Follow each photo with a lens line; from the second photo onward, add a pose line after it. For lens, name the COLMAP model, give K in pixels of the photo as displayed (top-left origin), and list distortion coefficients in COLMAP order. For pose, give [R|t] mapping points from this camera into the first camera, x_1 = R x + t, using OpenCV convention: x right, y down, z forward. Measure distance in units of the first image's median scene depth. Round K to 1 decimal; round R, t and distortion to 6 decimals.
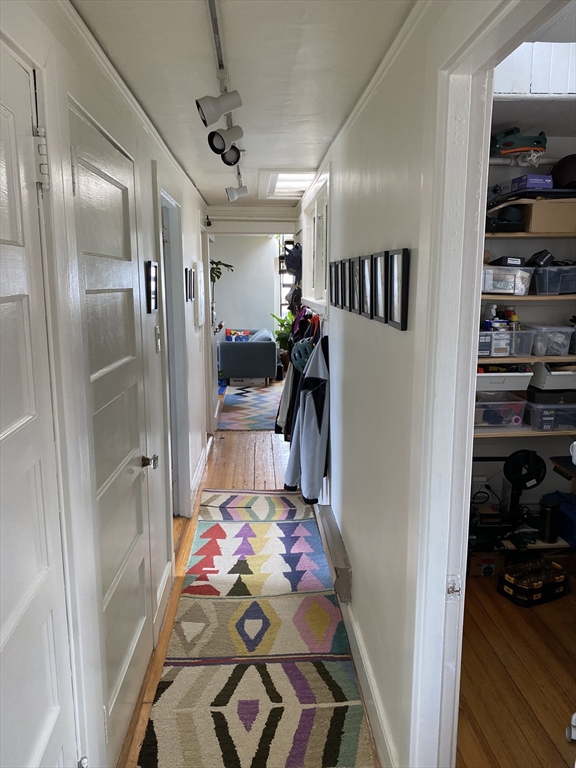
lens RADIAL K [[584.5, 0, 291.4], [0, 584.5, 383.0], [0, 0, 1]] dist [0.094141, -0.001634]
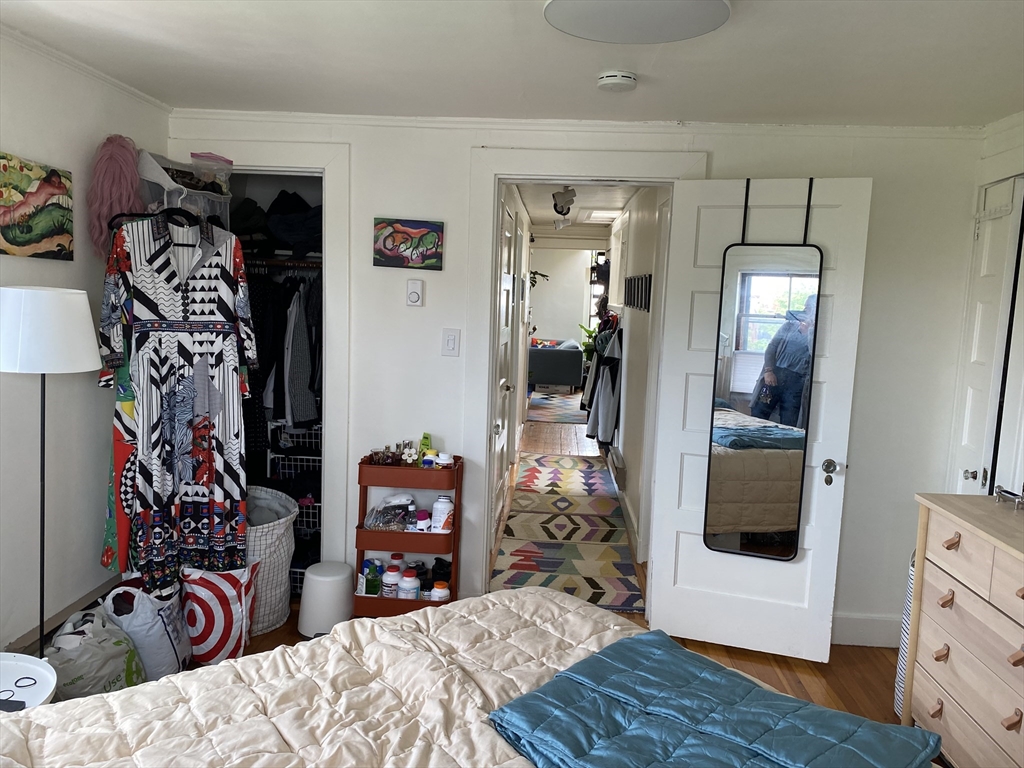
lens RADIAL K [[779.4, 0, 508.0], [0, 779.4, 384.4], [0, 0, 1]] dist [0.094141, -0.001634]
pose [[0.991752, 0.051078, -0.117551, 0.016126], [-0.057464, 0.997014, -0.051588, 0.166327], [0.114565, 0.057917, 0.991726, -0.890435]]
